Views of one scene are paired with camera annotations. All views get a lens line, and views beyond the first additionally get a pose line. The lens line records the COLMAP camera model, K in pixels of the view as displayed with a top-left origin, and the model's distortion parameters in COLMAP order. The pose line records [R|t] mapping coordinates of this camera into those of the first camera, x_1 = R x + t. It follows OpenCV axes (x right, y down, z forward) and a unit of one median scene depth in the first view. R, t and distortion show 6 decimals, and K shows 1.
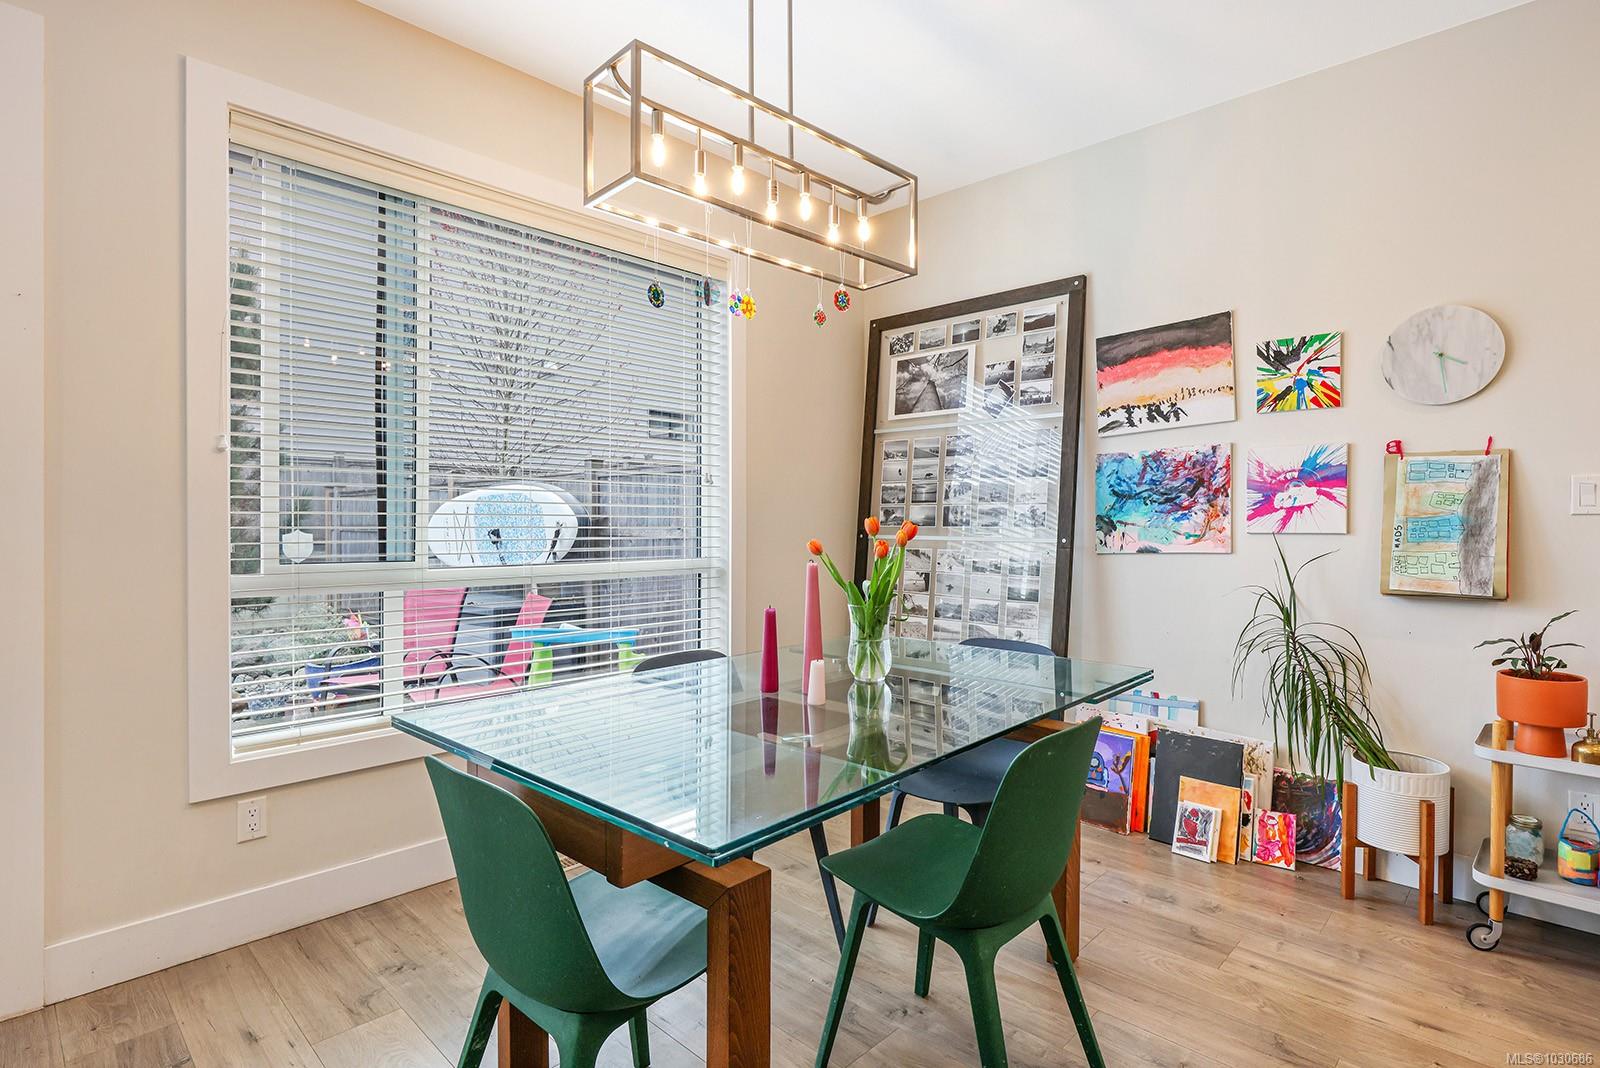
lens RADIAL K [[858.8, 0, 799.2], [0, 858.8, 536.8], [0, 0, 1]] dist [-0.001196, 0.000380]
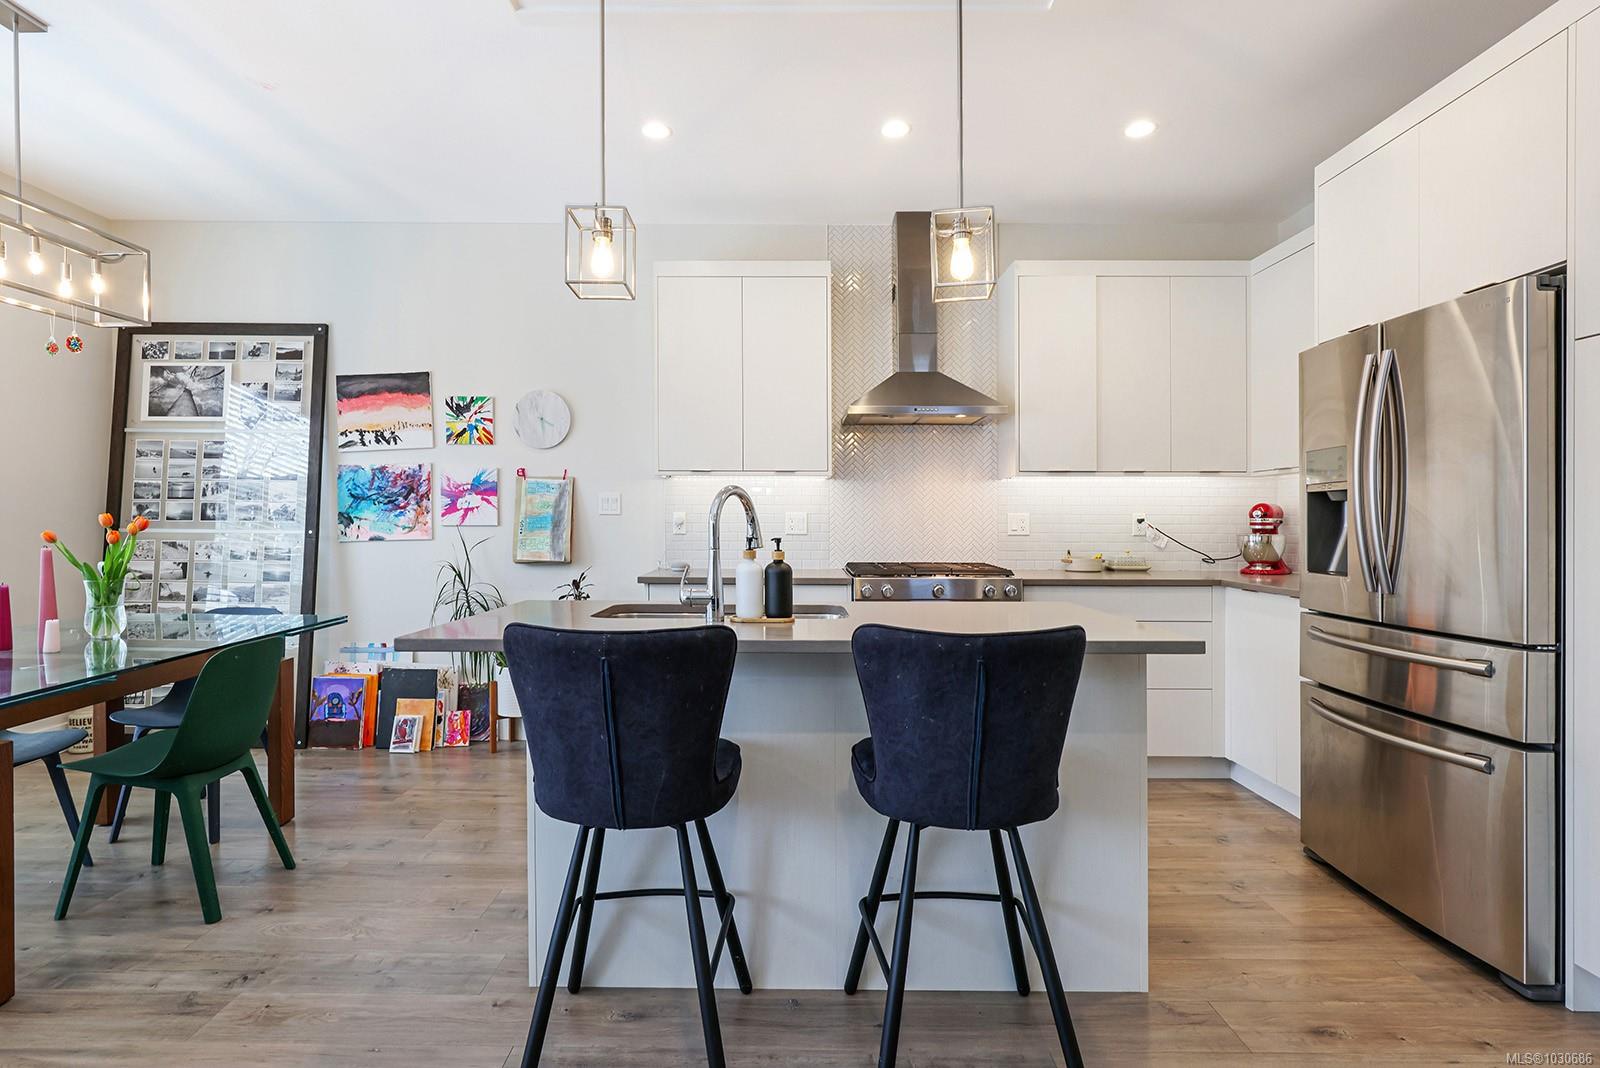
lens RADIAL K [[858.8, 0, 796.9], [0, 858.8, 536.9], [0, 0, 1]] dist [-0.001196, 0.000380]
pose [[0.743895, -0.010679, 0.668212, -0.004851], [0.006277, 0.999940, 0.008993, 0.005458], [-0.668268, -0.002496, 0.743917, -0.469164]]
